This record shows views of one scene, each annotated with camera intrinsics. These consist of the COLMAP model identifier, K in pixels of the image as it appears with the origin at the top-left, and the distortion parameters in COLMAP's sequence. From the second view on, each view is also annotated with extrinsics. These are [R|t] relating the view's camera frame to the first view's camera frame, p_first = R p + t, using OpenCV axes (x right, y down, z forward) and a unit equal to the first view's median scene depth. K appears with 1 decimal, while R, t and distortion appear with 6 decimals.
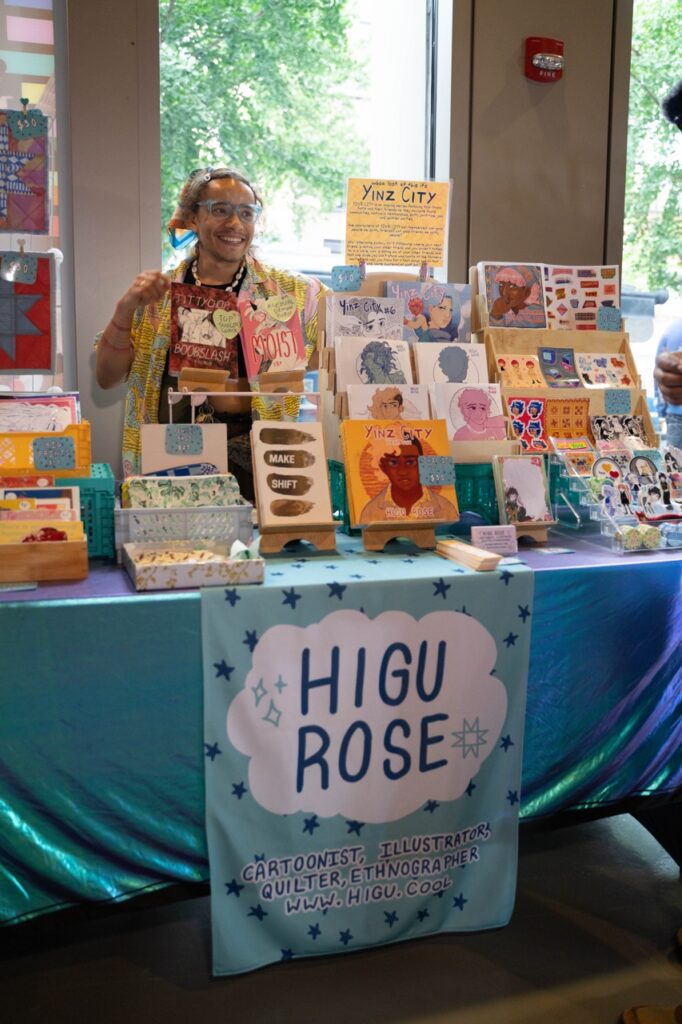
lens RADIAL K [[860.5, 0, 341.0], [0, 860.5, 512.0], [0, 0, 1]] dist [-0.116263, 0.102243]
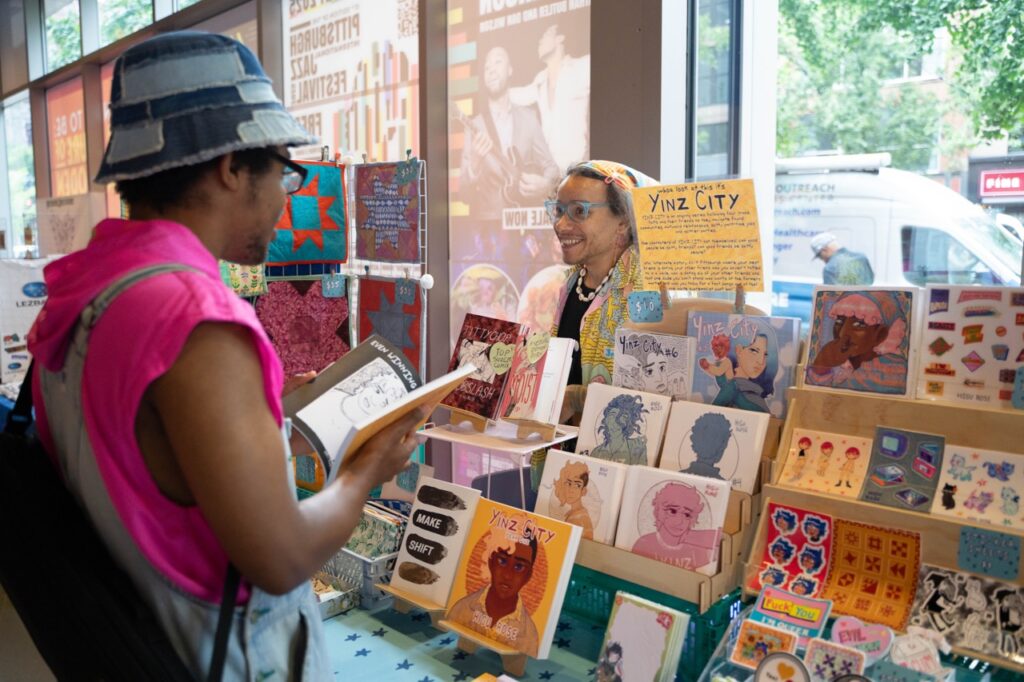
lens RADIAL K [[827.2, 0, 512.0], [0, 827.2, 341.0], [0, 0, 1]] dist [-0.121738, 0.091212]
pose [[0.499395, 0.096418, -0.860992, 0.622715], [-0.119544, 0.991951, 0.041745, -0.258325], [0.858087, 0.082079, 0.506902, 0.493661]]
